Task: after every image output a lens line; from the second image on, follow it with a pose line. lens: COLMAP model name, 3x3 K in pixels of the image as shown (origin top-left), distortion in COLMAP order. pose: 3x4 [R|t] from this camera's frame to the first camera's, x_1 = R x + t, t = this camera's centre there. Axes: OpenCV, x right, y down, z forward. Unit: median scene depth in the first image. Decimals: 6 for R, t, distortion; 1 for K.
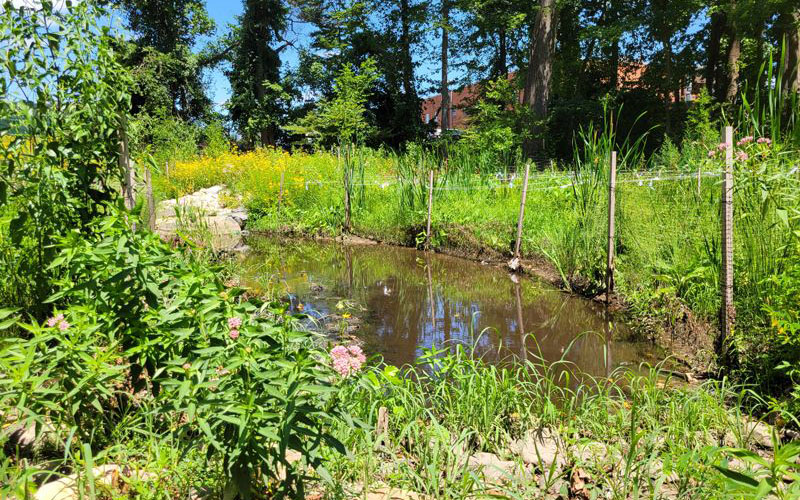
lens RADIAL K [[605.7, 0, 412.3], [0, 605.7, 245.5], [0, 0, 1]] dist [0.009303, 0.002277]
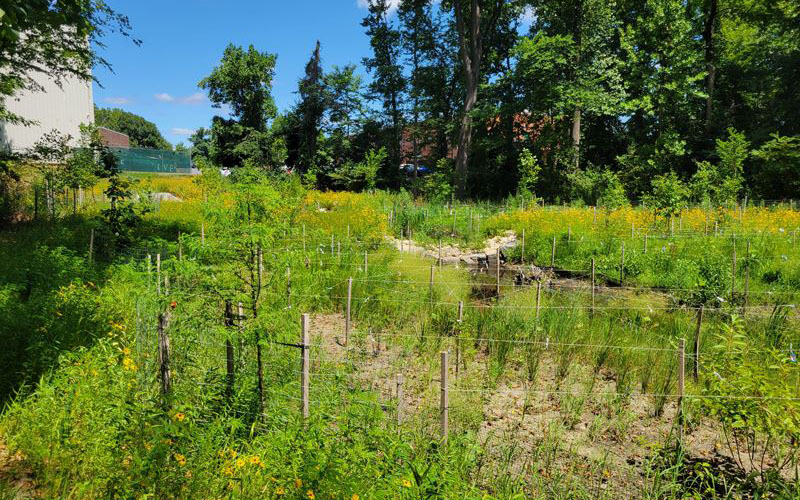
lens RADIAL K [[605.7, 0, 412.3], [0, 605.7, 245.5], [0, 0, 1]] dist [0.009303, 0.002277]
pose [[0.992866, 0.006362, 0.119066, -0.190917], [-0.004954, 0.999914, -0.012114, 0.050239], [-0.119133, 0.011438, 0.992812, -0.962052]]
